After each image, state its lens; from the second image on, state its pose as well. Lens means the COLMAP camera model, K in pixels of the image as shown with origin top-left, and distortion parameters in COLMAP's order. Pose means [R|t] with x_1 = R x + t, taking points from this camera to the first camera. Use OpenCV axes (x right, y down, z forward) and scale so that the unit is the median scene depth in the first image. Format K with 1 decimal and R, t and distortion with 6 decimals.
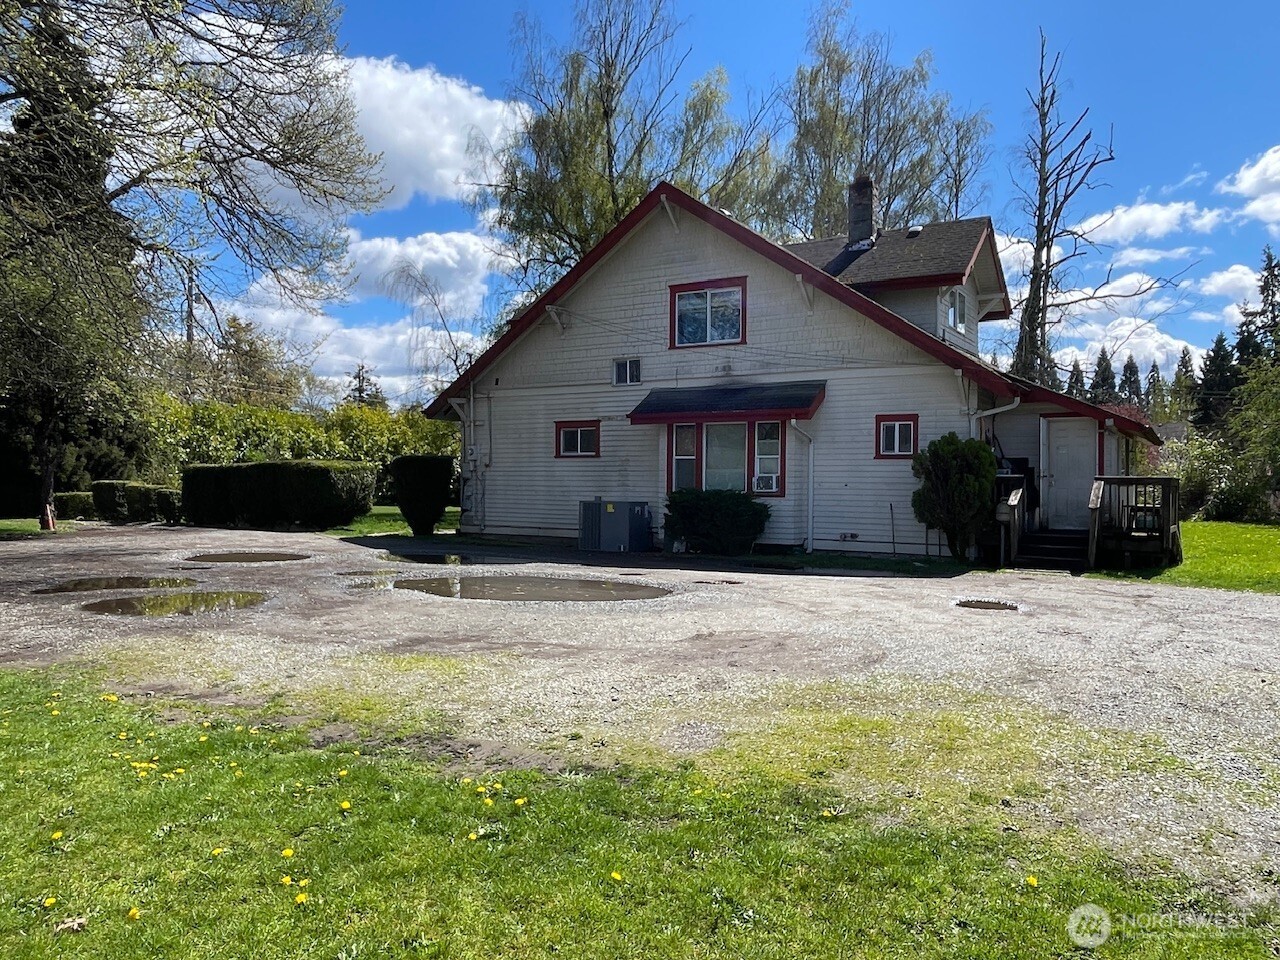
lens RADIAL K [[937.2, 0, 639.7], [0, 937.2, 478.8], [0, 0, 1]] dist [-0.001200, -0.000244]
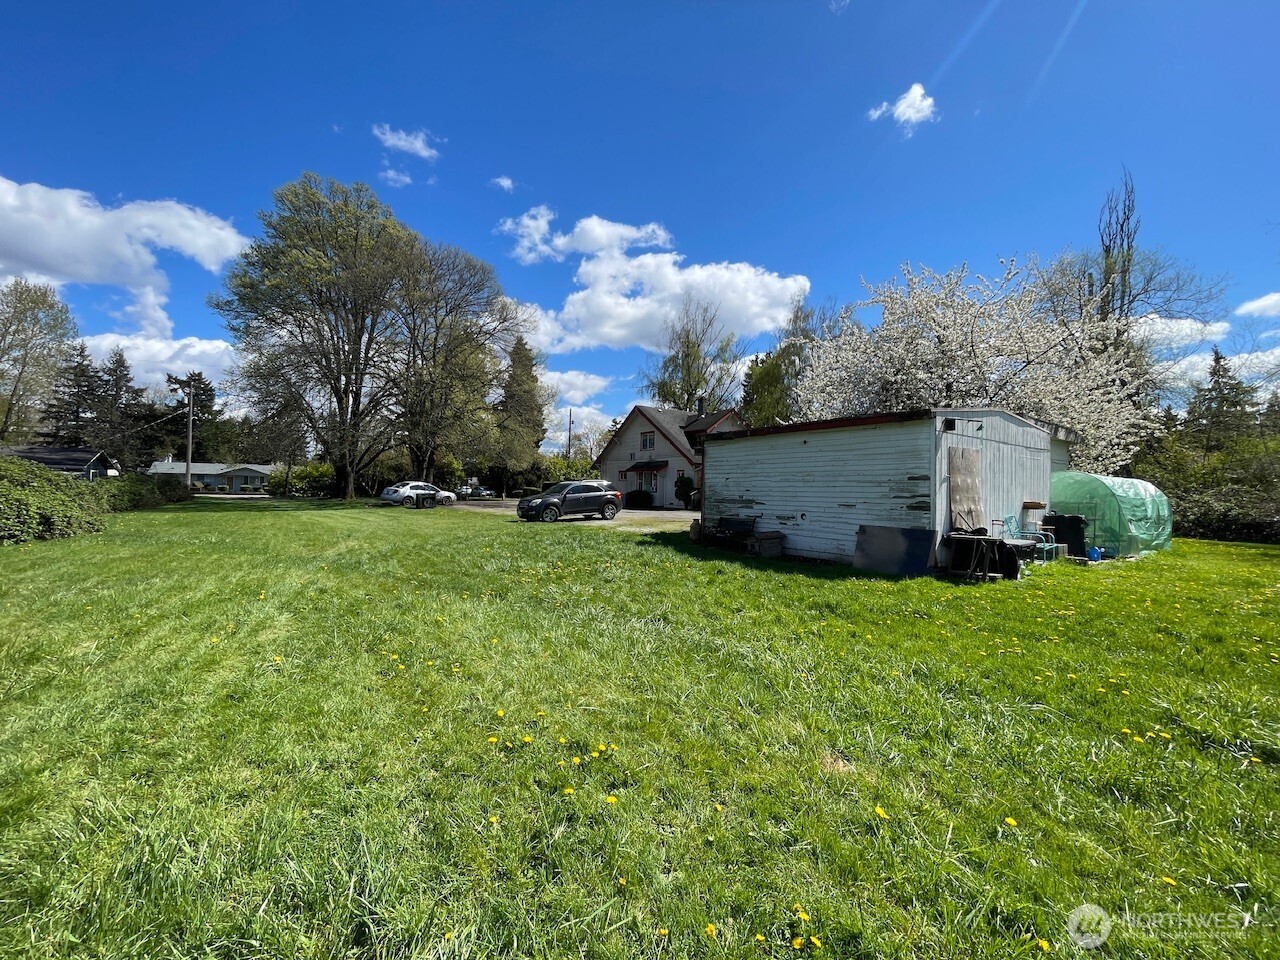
lens RADIAL K [[517.4, 0, 641.4], [0, 517.4, 481.0], [0, 0, 1]] dist [-0.002597, -0.001365]
pose [[0.911950, 0.004027, -0.410282, 0.366237], [-0.009762, 0.999882, -0.011884, -0.000054], [0.410186, 0.014843, 0.911881, -0.333865]]
